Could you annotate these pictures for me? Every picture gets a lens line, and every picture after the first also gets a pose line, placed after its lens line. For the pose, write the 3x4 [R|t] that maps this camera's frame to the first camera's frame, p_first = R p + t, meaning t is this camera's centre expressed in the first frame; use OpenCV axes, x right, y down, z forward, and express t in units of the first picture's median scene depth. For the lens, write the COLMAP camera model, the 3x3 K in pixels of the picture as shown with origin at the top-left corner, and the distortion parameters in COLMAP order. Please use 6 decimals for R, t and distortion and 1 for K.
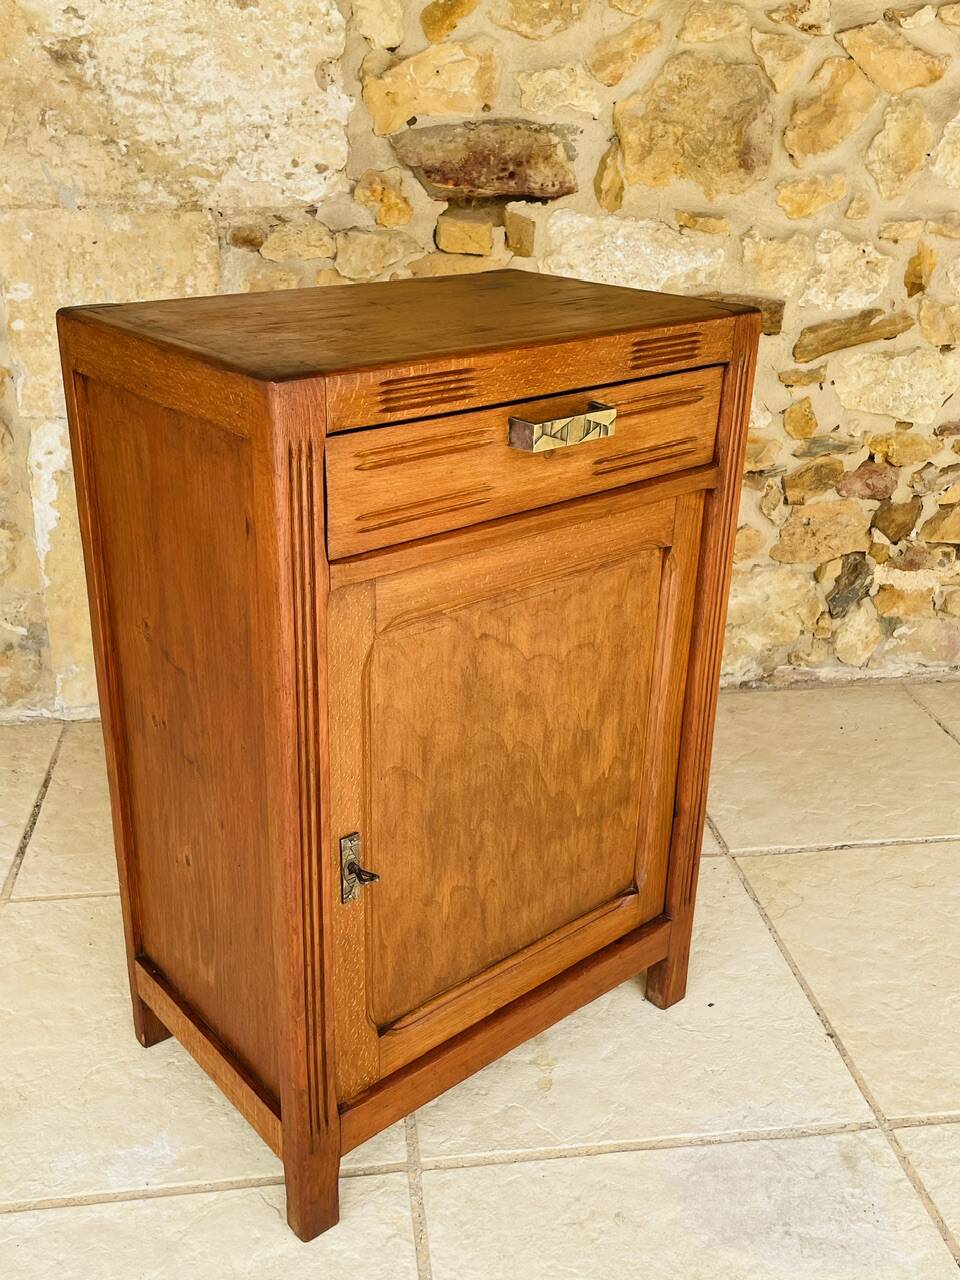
lens RADIAL K [[1224.2, 0, 478.2], [0, 1224.2, 623.9], [0, 0, 1]] dist [0.020381, 0.000000]
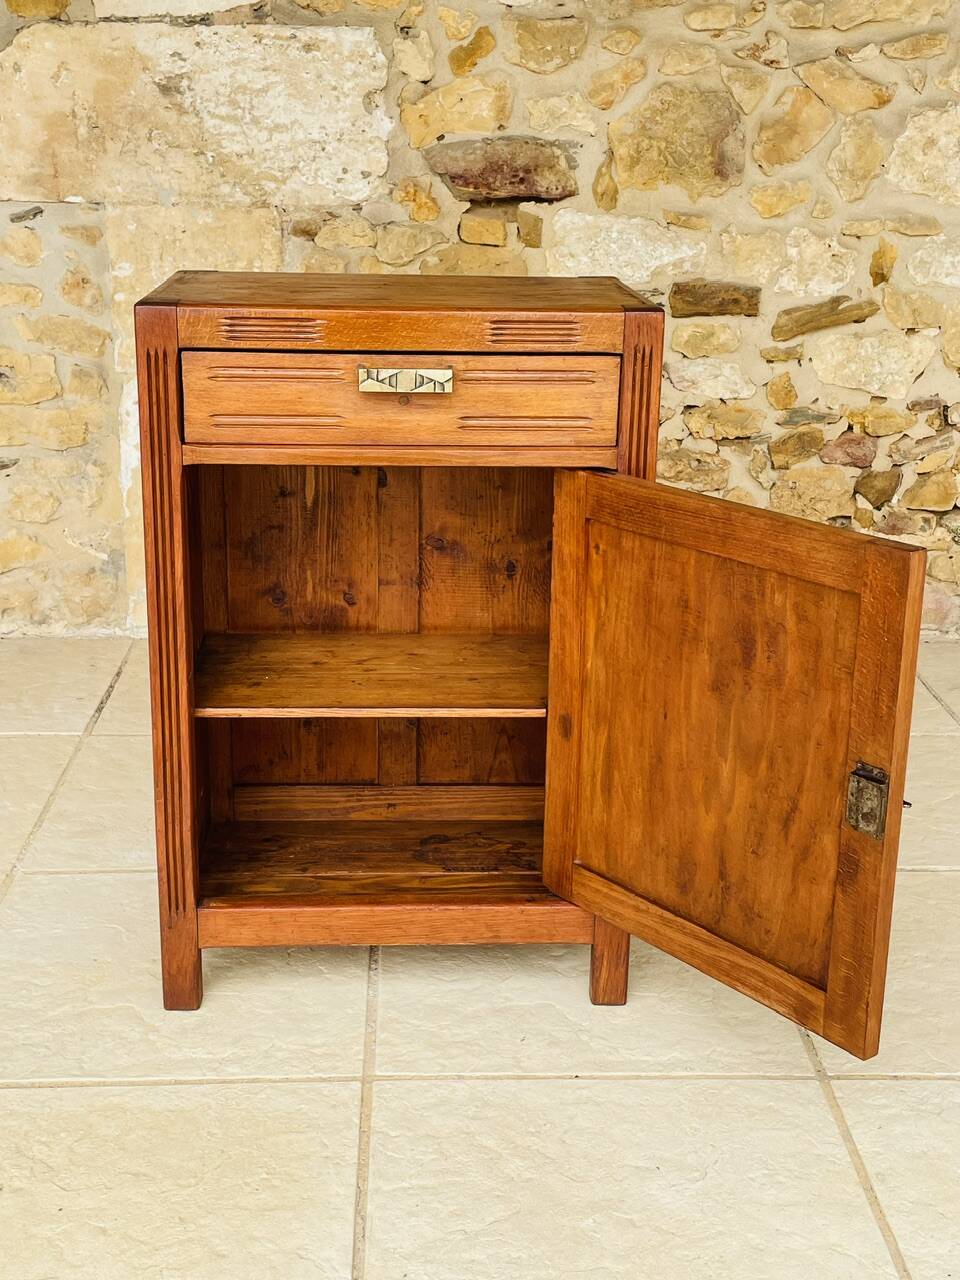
lens RADIAL K [[1621.5, 0, 489.3], [0, 1621.5, 623.5], [0, 0, 1]] dist [0.045664, 0.000000]
pose [[0.995346, 0.026753, -0.092576, 0.156495], [-0.036038, 0.994322, -0.100126, 0.233138], [0.089372, 0.102996, 0.990659, -0.554597]]
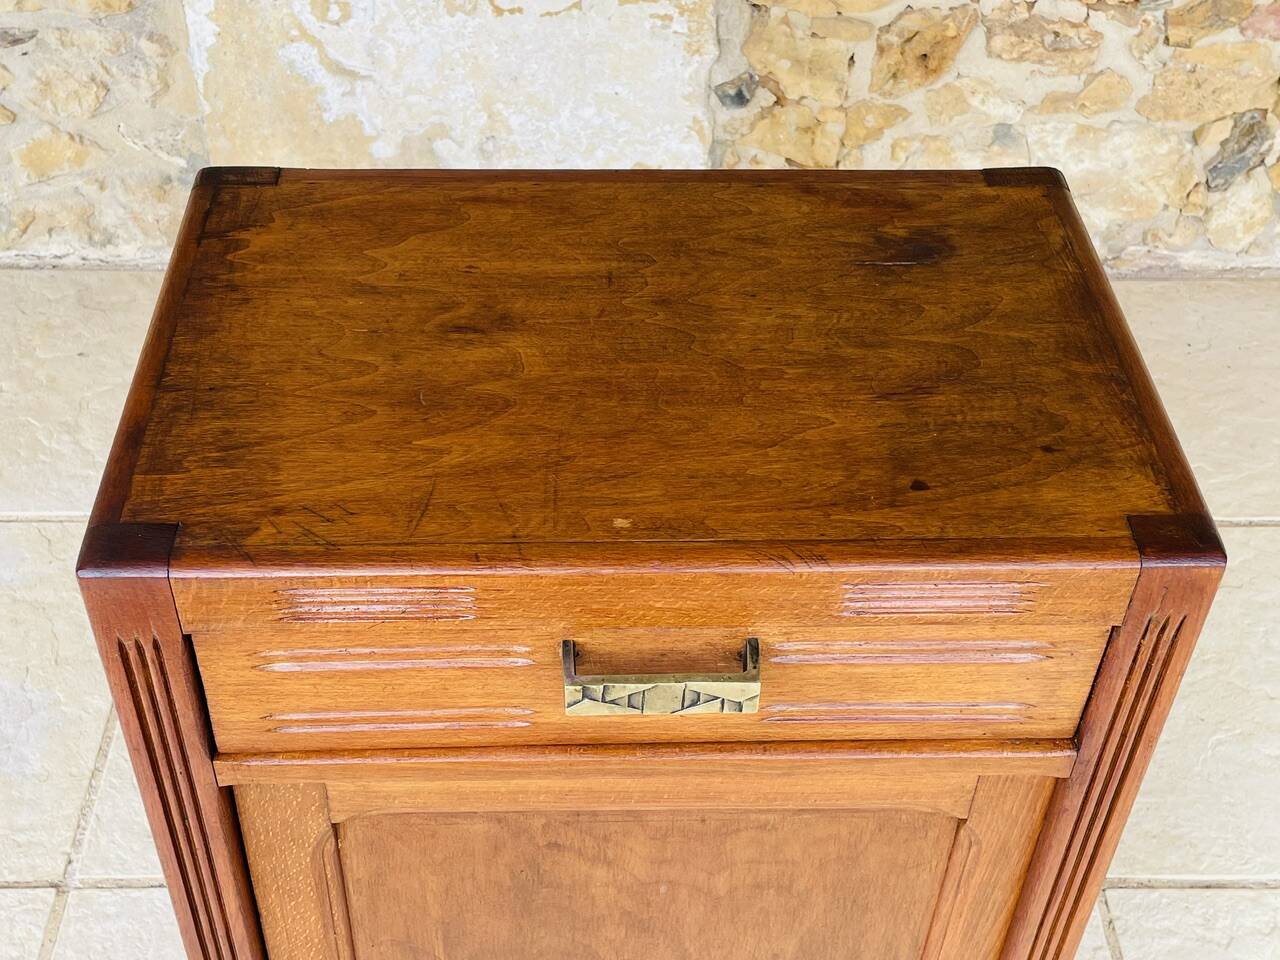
lens RADIAL K [[1622.9, 0, 632.8], [0, 1622.9, 482.4], [0, 0, 1]] dist [0.024311, 0.000000]
pose [[0.992283, 0.086005, -0.089317, 0.047647], [-0.051266, 0.940455, 0.336030, -0.190867], [0.112898, -0.328858, 0.937607, -0.060530]]
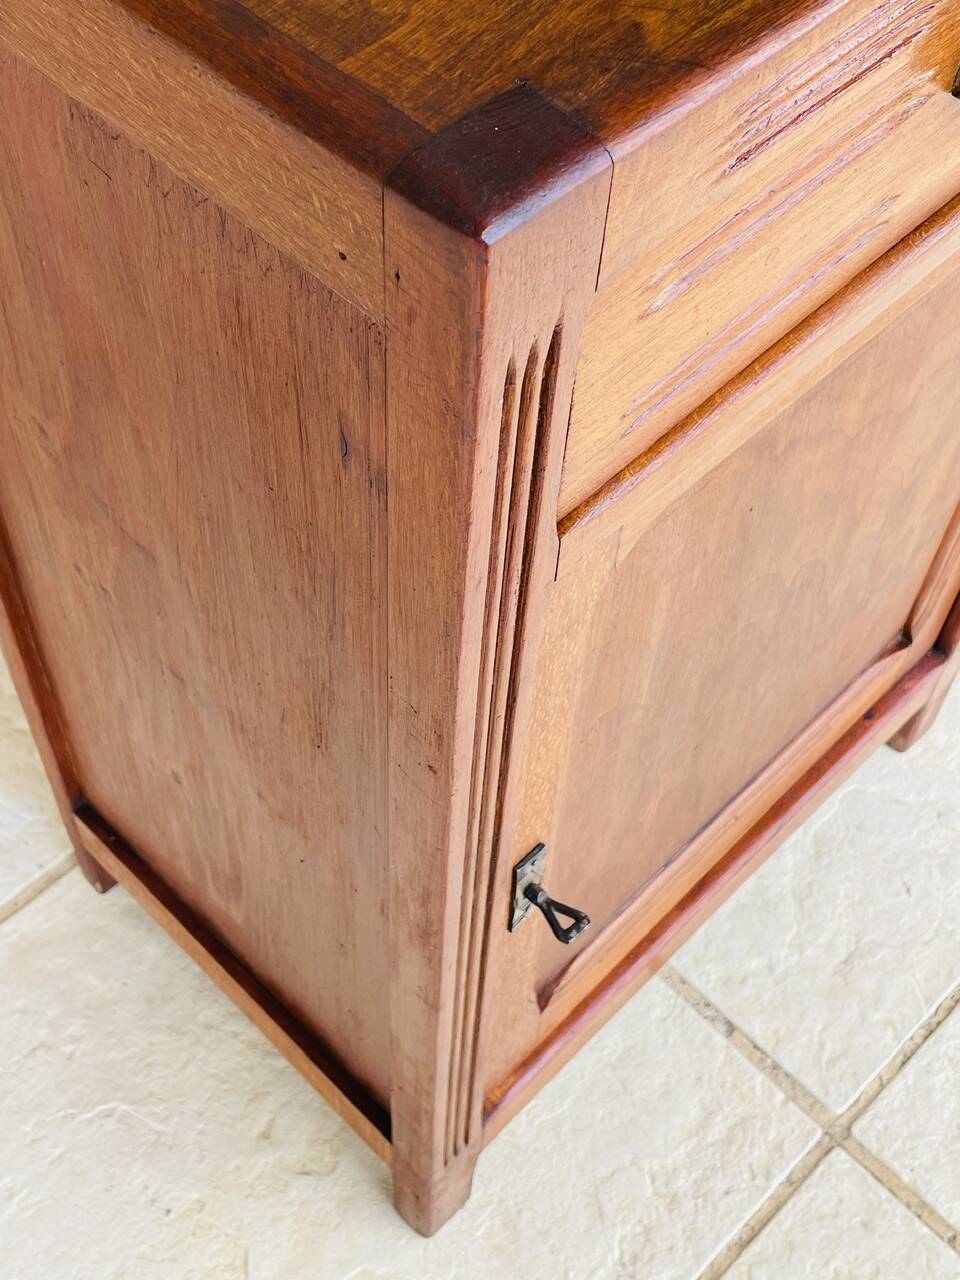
lens RADIAL K [[1621.5, 0, 483.7], [0, 1621.5, 626.8], [0, 0, 1]] dist [0.045664, 0.000000]
pose [[0.798395, -0.485093, 0.356722, -0.218972], [0.213089, 0.781716, 0.586100, -0.100613], [-0.563168, -0.391926, 0.727486, 0.144921]]
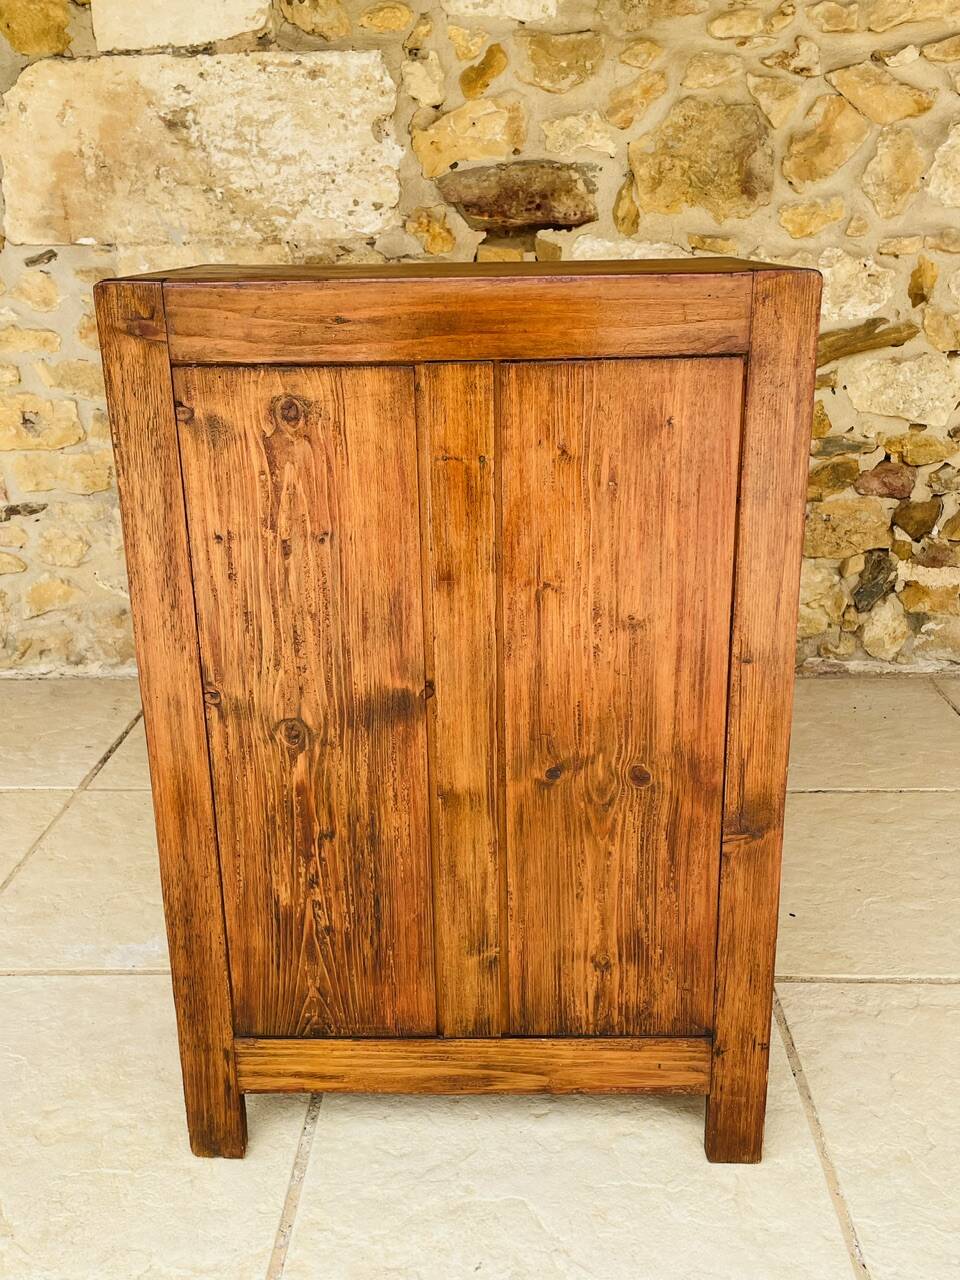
lens RADIAL K [[1224.2, 0, 477.6], [0, 1224.2, 626.4], [0, 0, 1]] dist [0.020381, 0.000000]
pose [[0.983867, 0.019802, -0.177804, 0.186887], [-0.036711, 0.995053, -0.092317, 0.143392], [0.175096, 0.097355, 0.979726, -0.118389]]
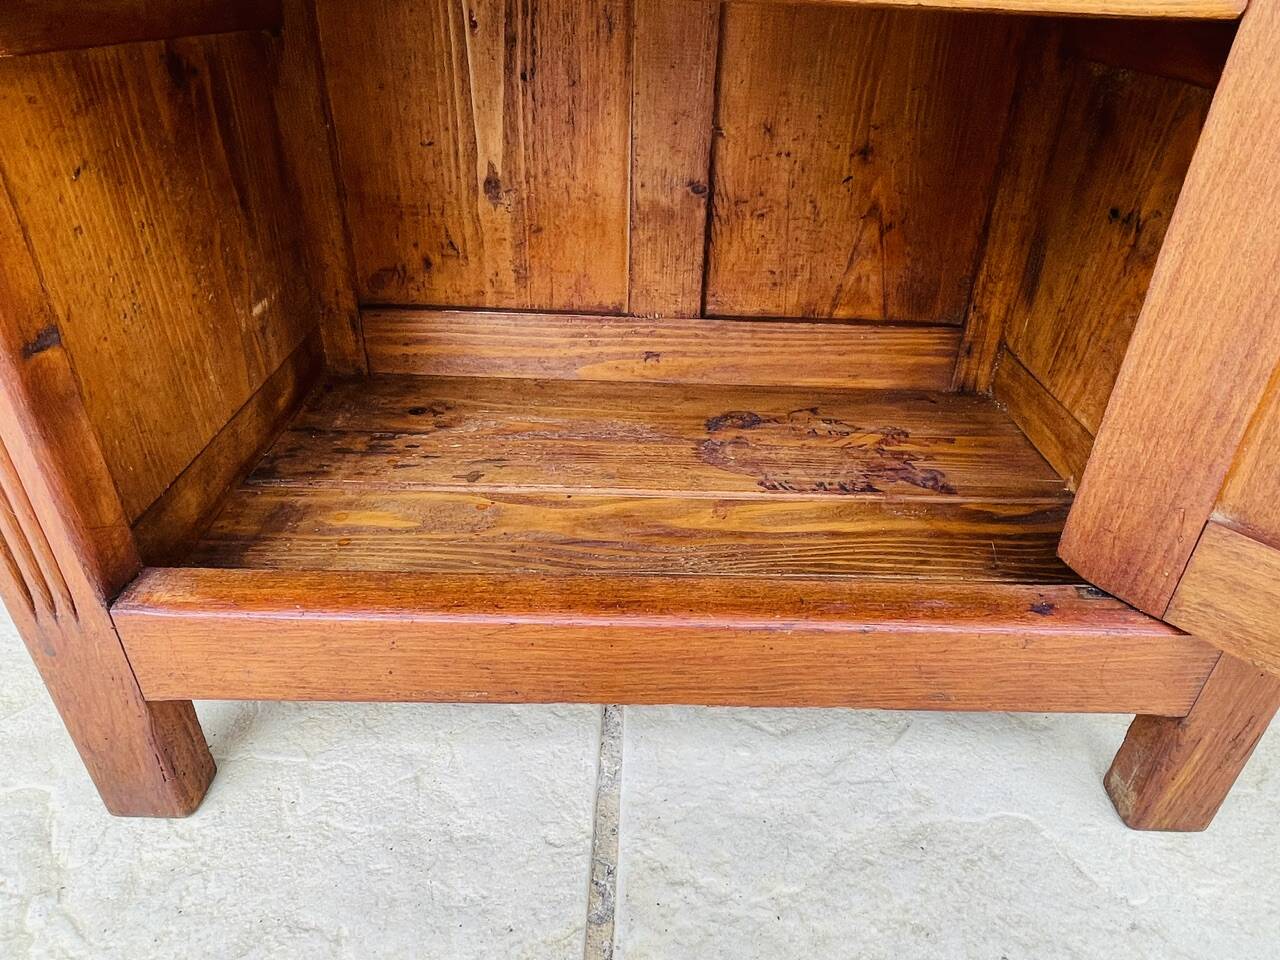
lens RADIAL K [[851.6, 0, 658.3], [0, 851.6, 496.4], [0, 0, 1]] dist [0.001638, -0.009867]
pose [[0.990674, 0.082275, -0.108610, 0.023295], [-0.066072, 0.987199, 0.145162, 0.255649], [0.119163, -0.136632, 0.983429, 0.284399]]
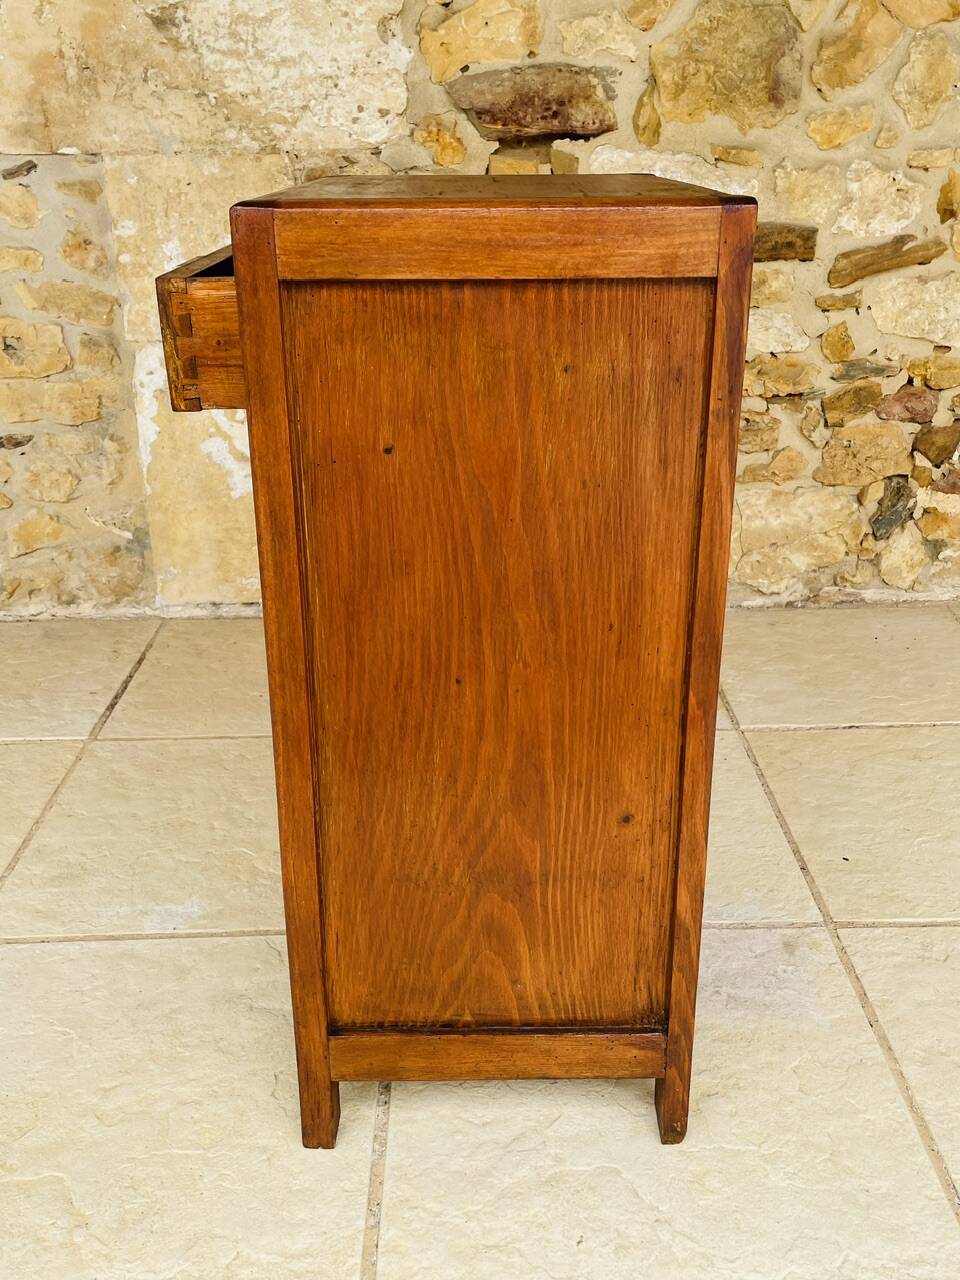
lens RADIAL K [[1224.2, 0, 485.8], [0, 1224.2, 627.8], [0, 0, 1]] dist [0.020381, 0.000000]
pose [[0.991549, 0.016226, -0.128716, 0.115667], [-0.019664, 0.999482, -0.025485, 0.125569], [0.128236, 0.027801, 0.991354, -0.091316]]
